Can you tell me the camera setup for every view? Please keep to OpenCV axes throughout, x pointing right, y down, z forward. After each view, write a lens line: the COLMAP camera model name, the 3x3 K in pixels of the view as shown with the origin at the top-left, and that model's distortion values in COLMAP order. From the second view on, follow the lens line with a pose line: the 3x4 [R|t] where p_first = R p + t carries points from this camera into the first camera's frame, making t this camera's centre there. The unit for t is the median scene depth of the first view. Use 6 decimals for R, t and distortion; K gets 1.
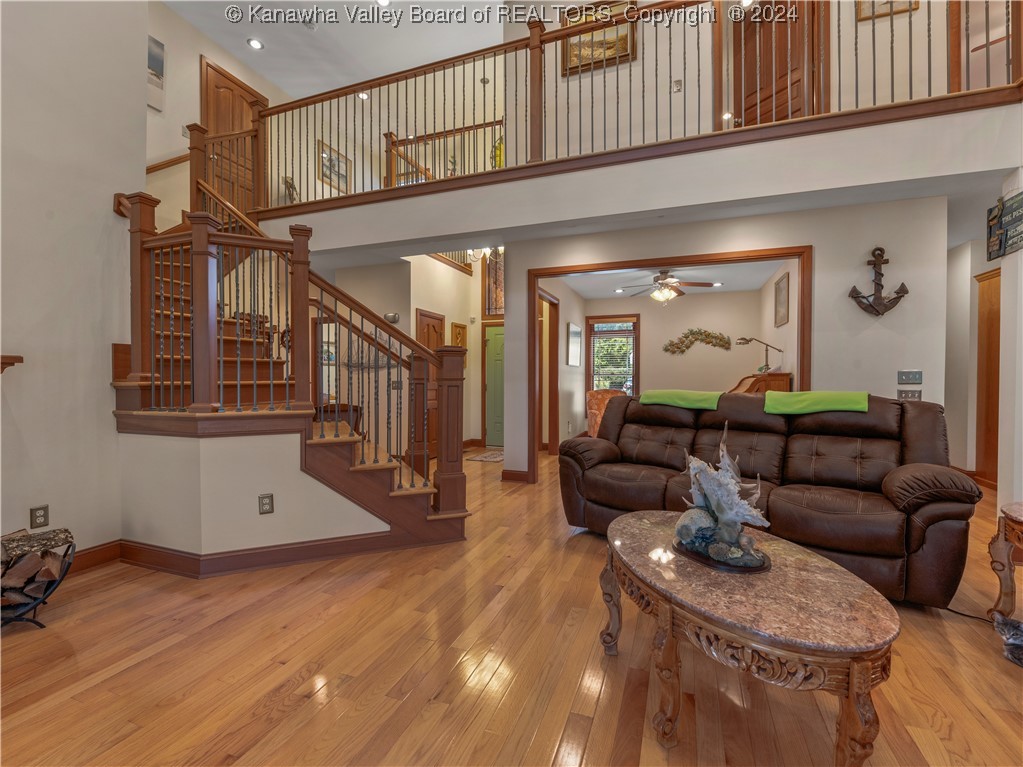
lens RADIAL K [[456.7, 0, 509.4], [0, 456.7, 383.8], [0, 0, 1]] dist [-0.008112, -0.000703]
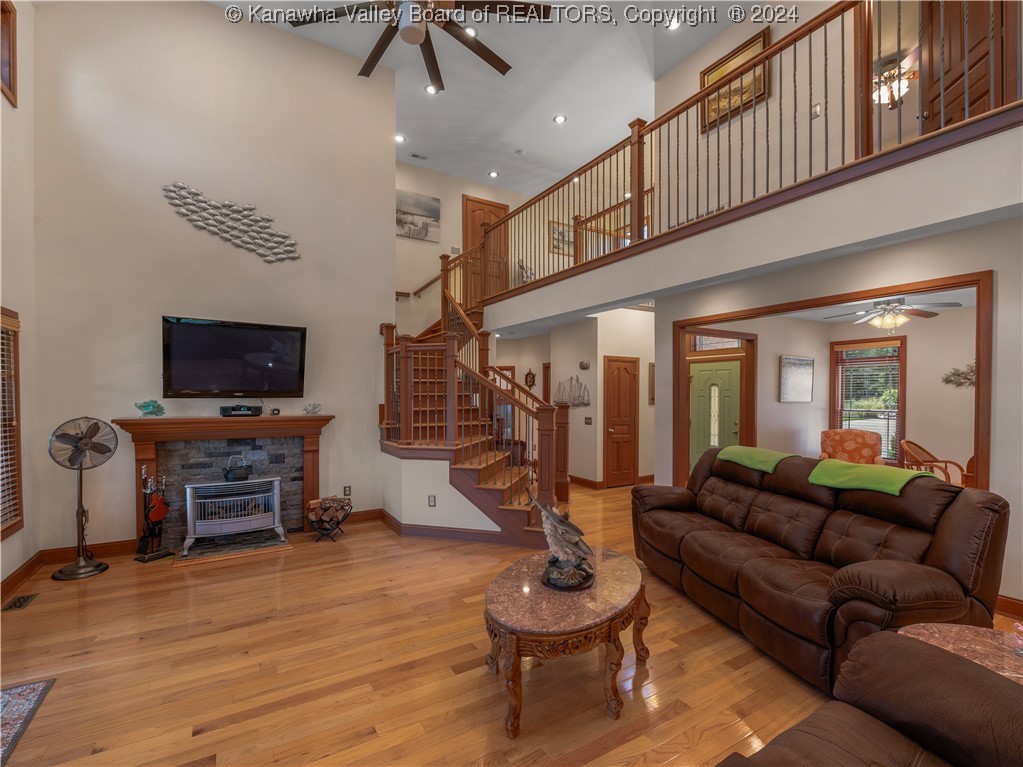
lens RADIAL K [[459.5, 0, 511.1], [0, 459.5, 400.4], [0, 0, 1]] dist [-0.004594, -0.000664]
pose [[0.782678, 0.009551, -0.622354, 0.437564], [-0.008673, 0.999953, 0.004438, -0.069535], [0.622367, 0.001924, 0.782724, -0.089762]]
